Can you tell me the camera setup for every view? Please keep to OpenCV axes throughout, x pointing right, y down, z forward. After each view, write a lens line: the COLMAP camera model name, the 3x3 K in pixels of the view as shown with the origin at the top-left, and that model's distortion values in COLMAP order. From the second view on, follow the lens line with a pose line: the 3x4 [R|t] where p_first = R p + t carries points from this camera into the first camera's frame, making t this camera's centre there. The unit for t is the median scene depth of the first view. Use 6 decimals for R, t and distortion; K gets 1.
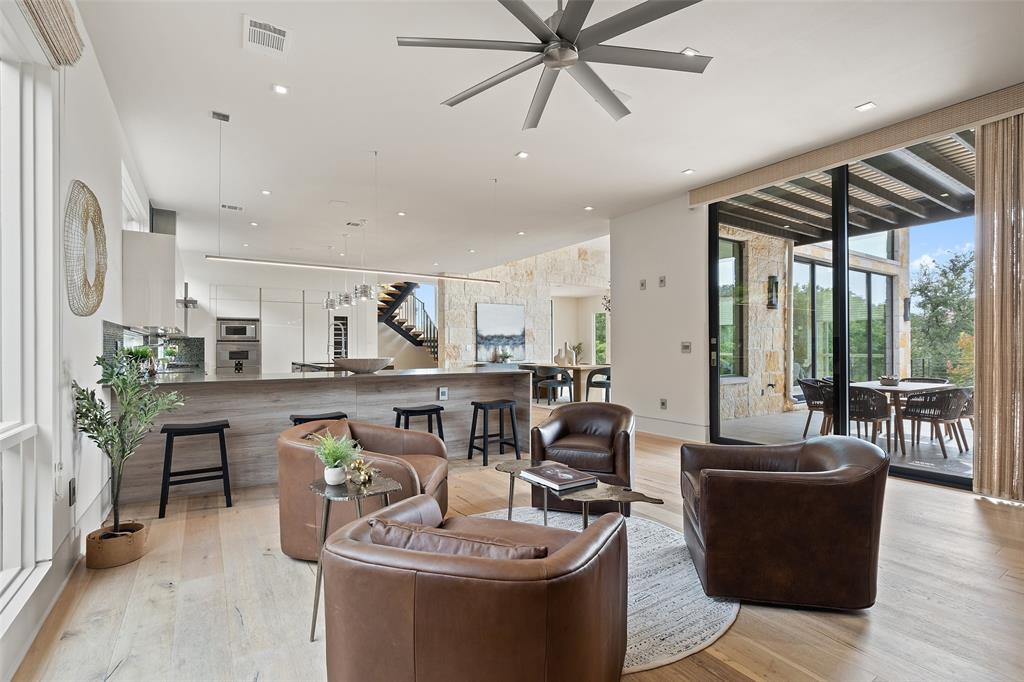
lens RADIAL K [[466.1, 0, 506.2], [0, 466.1, 346.5], [0, 0, 1]] dist [-0.002893, -0.000057]
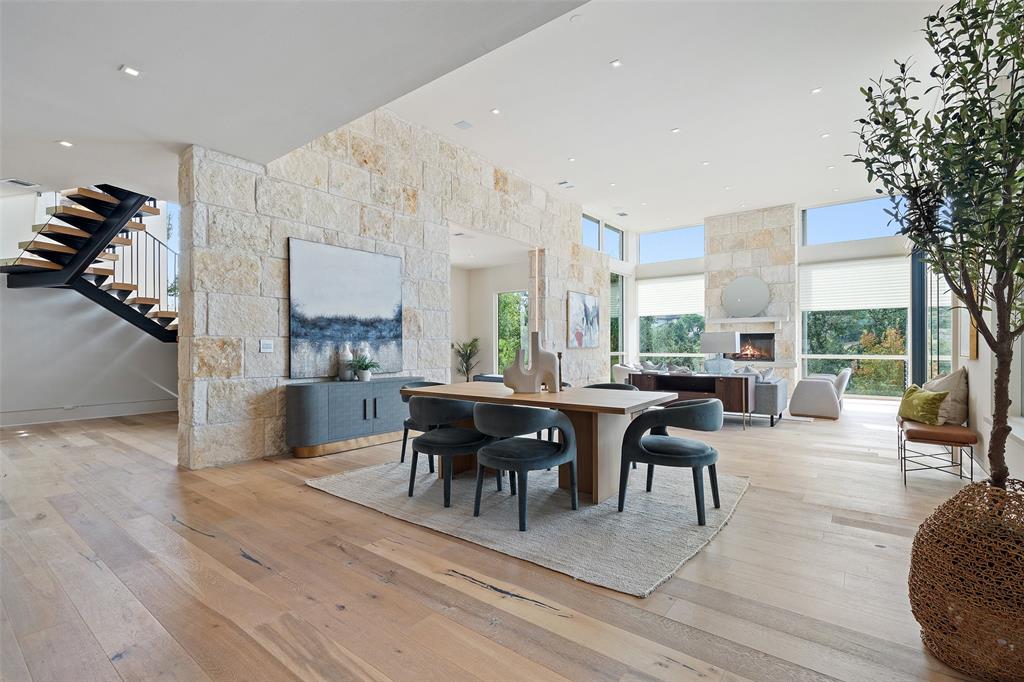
lens RADIAL K [[466.1, 0, 509.5], [0, 466.1, 342.1], [0, 0, 1]] dist [-0.002893, -0.000057]
pose [[0.942689, 0.004334, 0.333643, -0.016399], [-0.002472, 0.999979, -0.006004, 0.001367], [-0.333662, 0.004835, 0.942680, 0.541180]]
